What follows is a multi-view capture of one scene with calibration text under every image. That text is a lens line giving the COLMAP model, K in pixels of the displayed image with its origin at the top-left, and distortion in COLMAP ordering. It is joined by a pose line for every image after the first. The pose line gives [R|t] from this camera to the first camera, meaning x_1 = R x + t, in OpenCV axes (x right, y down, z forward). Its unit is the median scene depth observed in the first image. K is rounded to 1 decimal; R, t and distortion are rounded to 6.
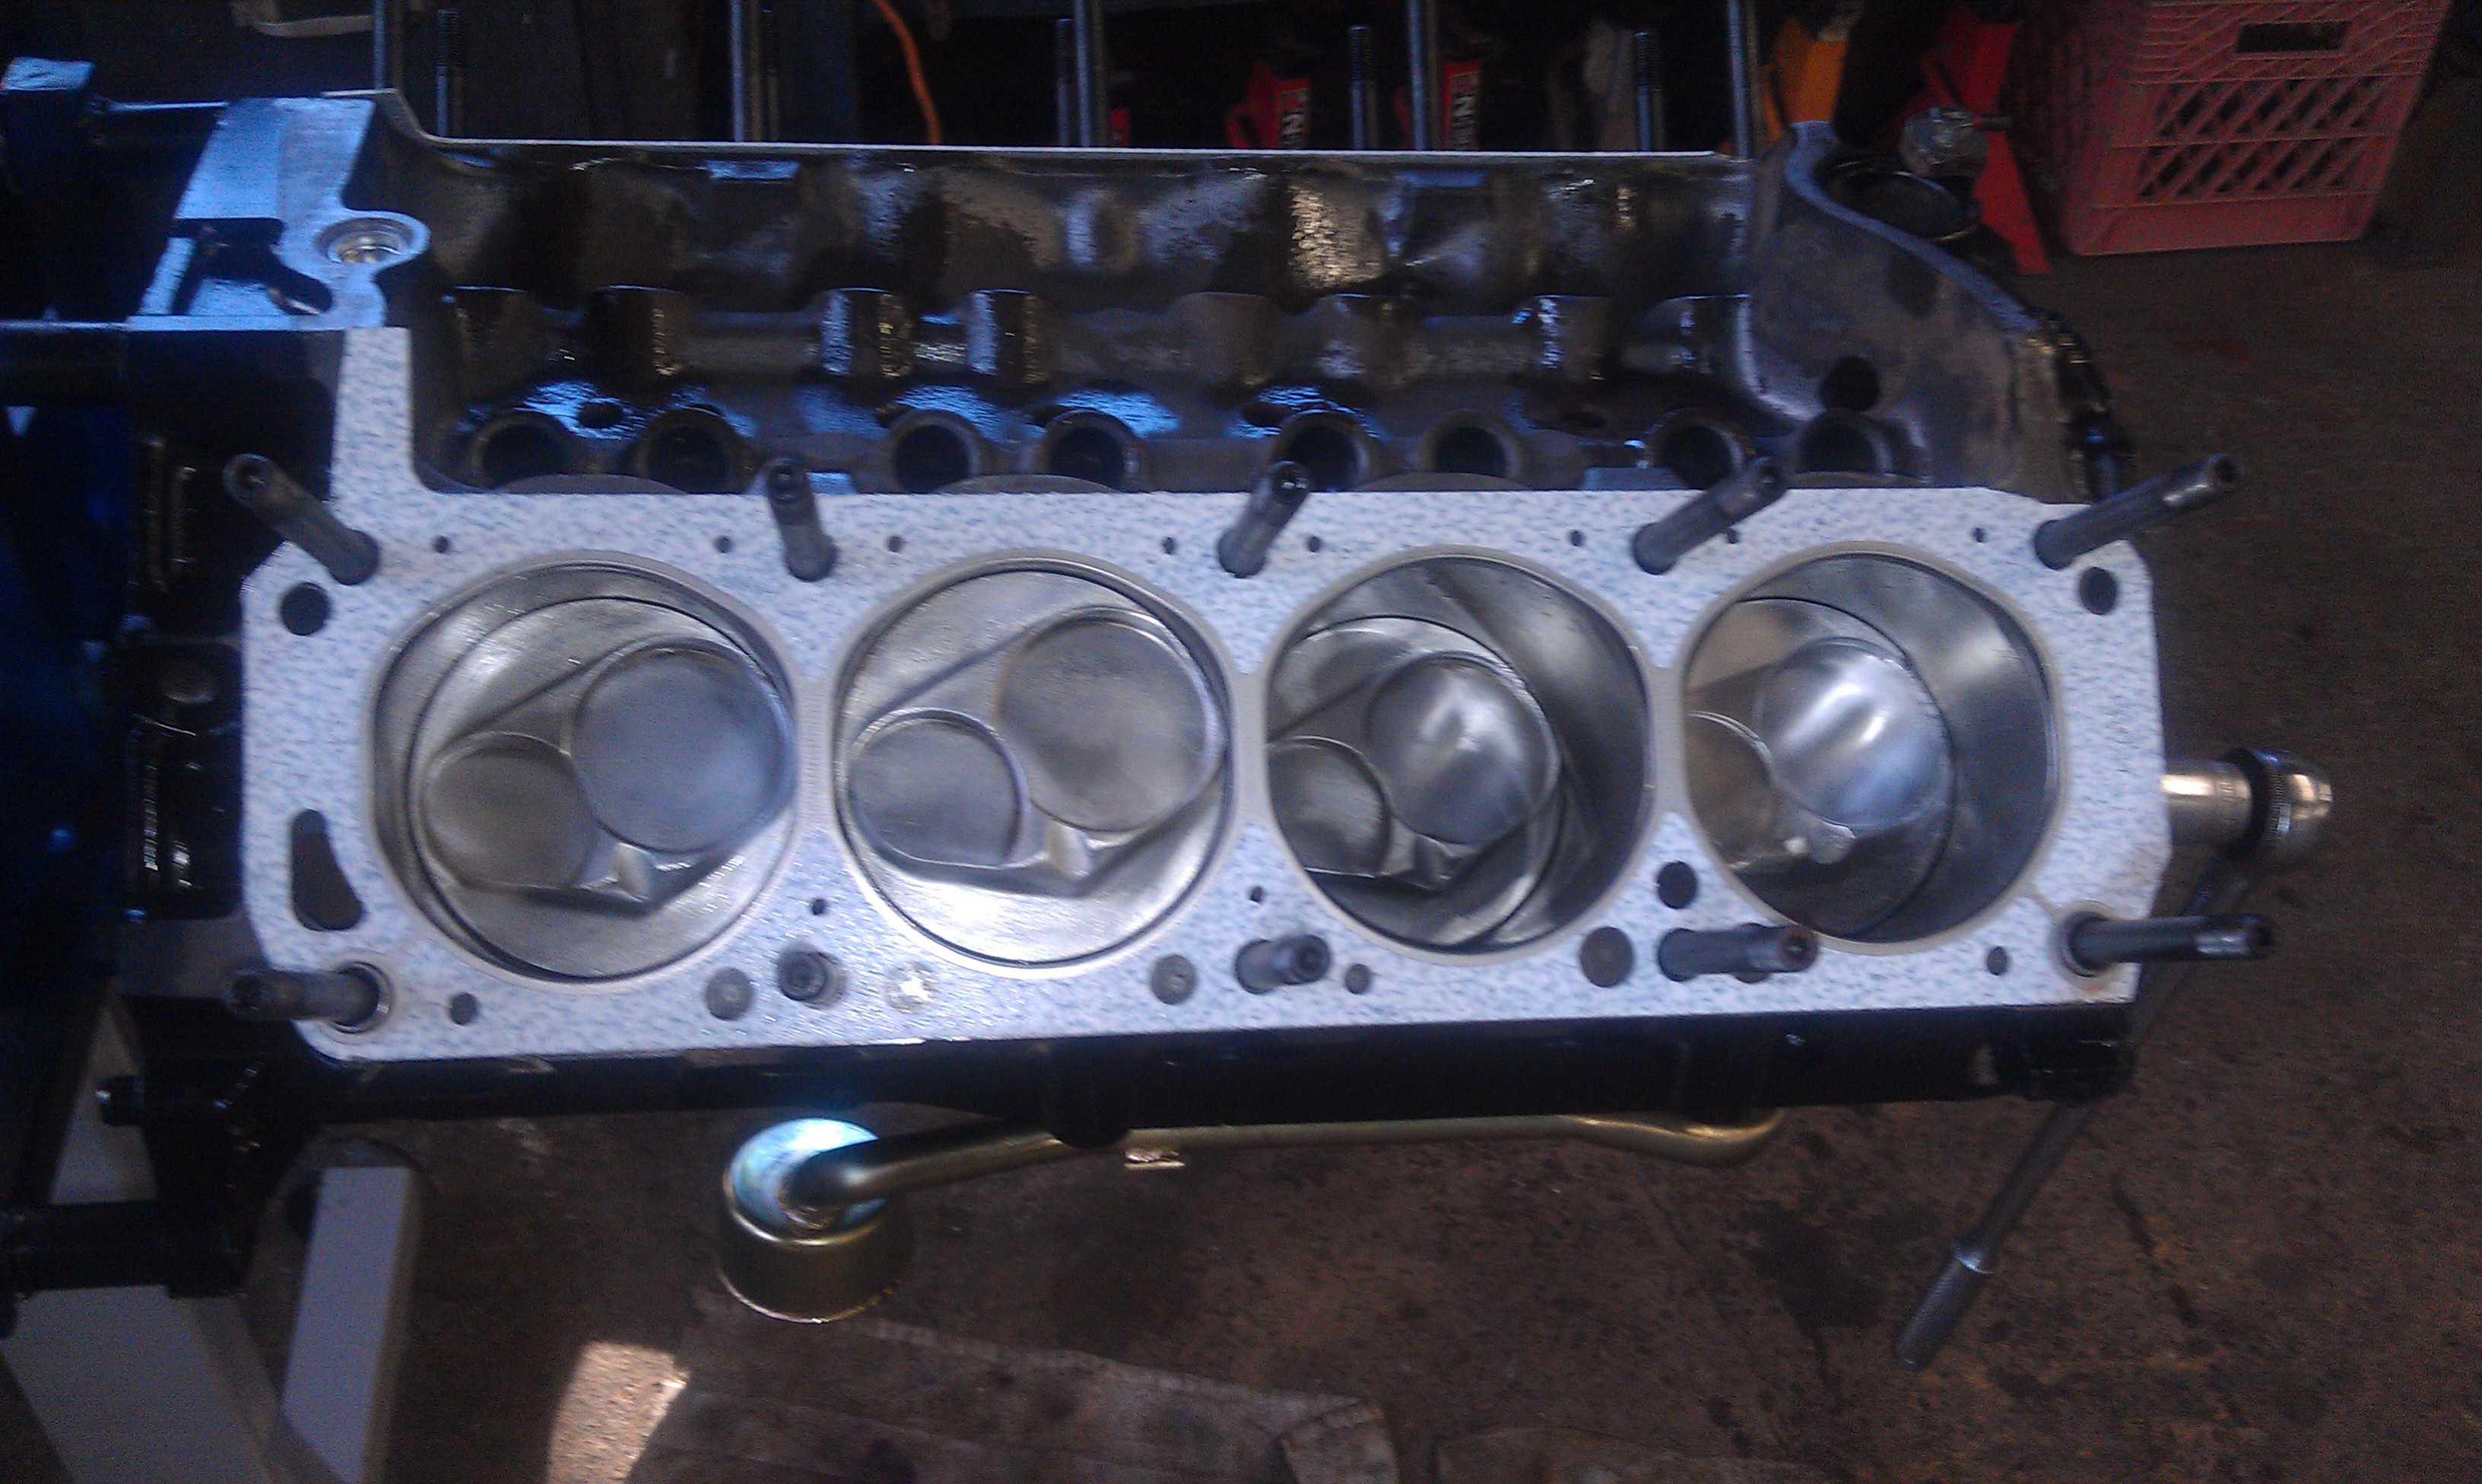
lens RADIAL K [[2529.9, 0, 1248.6], [0, 2529.9, 695.1], [0, 0, 1]] dist [0.098219, -0.379427]
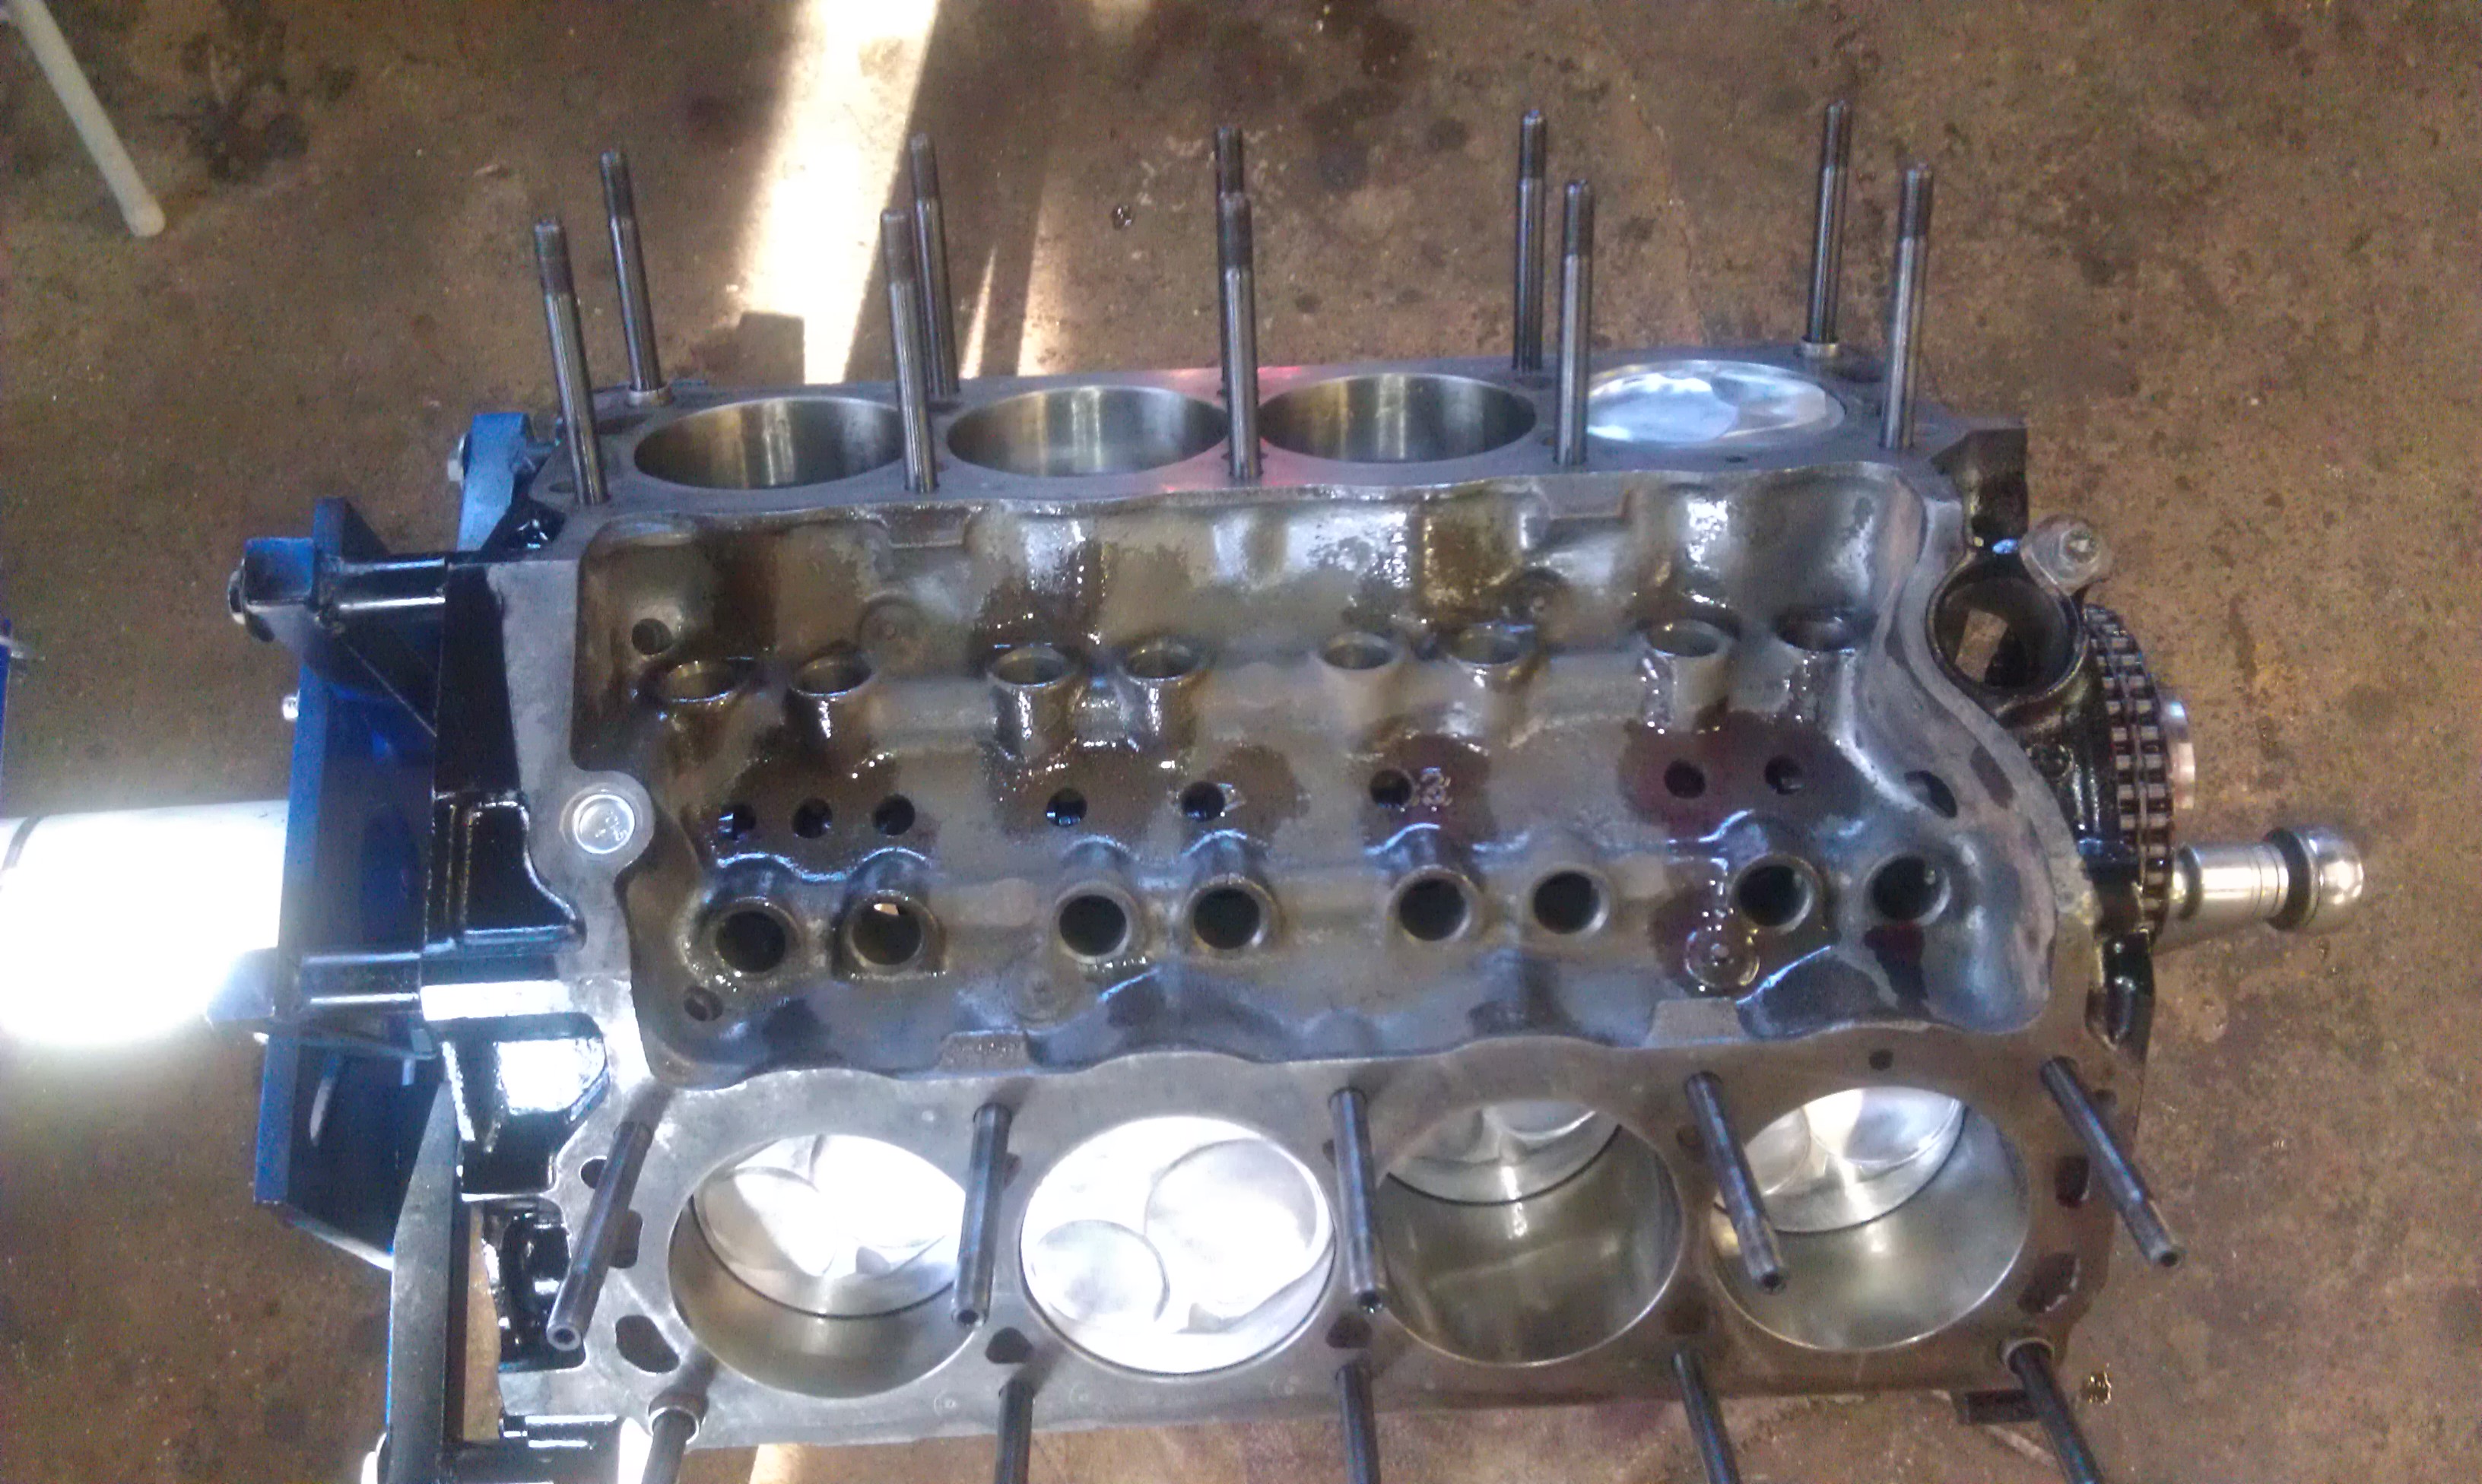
lens RADIAL K [[2529.9, 0, 1248.6], [0, 2529.9, 695.1], [0, 0, 1]] dist [0.098219, -0.379427]
pose [[0.995408, 0.049554, -0.081901, 0.017048], [0.002755, 0.840397, 0.541964, -0.379666], [0.095686, -0.539701, 0.836401, 0.043770]]
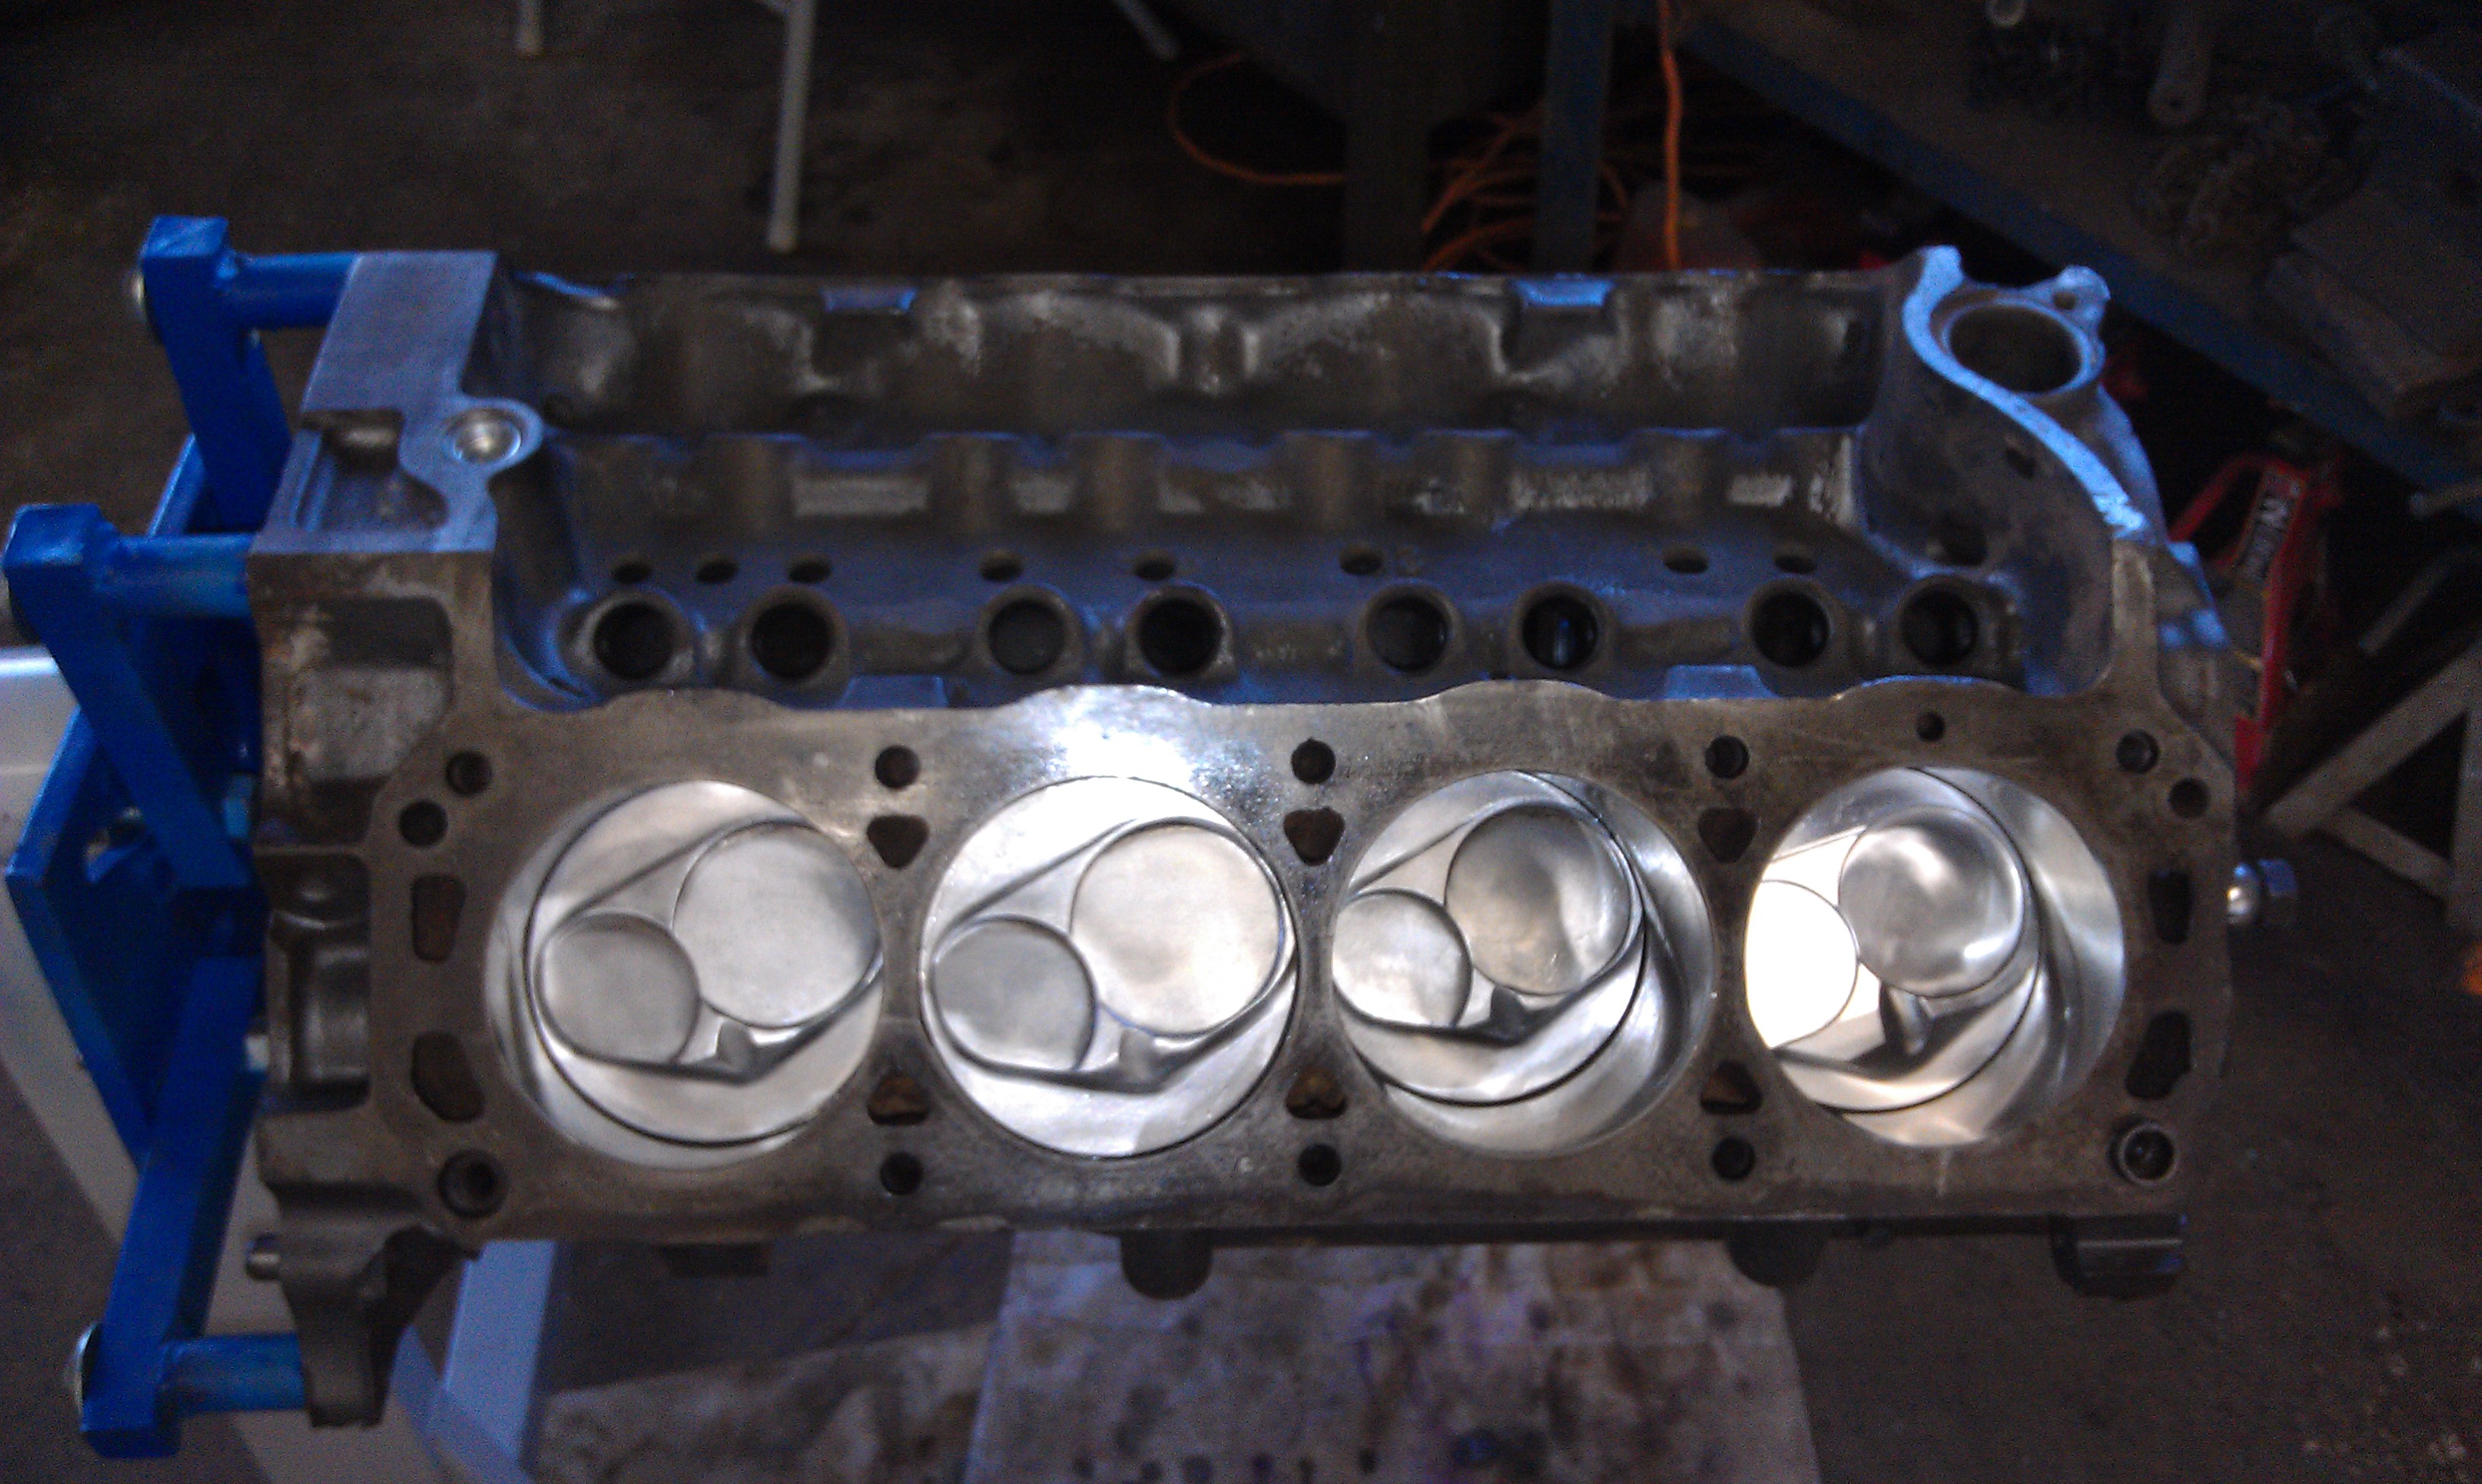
lens RADIAL K [[2529.9, 0, 1248.6], [0, 2529.9, 695.1], [0, 0, 1]] dist [0.098219, -0.379427]
pose [[0.996278, 0.030041, -0.080789, 0.022803], [-0.019614, 0.991723, 0.126888, -0.093951], [0.083932, -0.124831, 0.988622, -0.003951]]
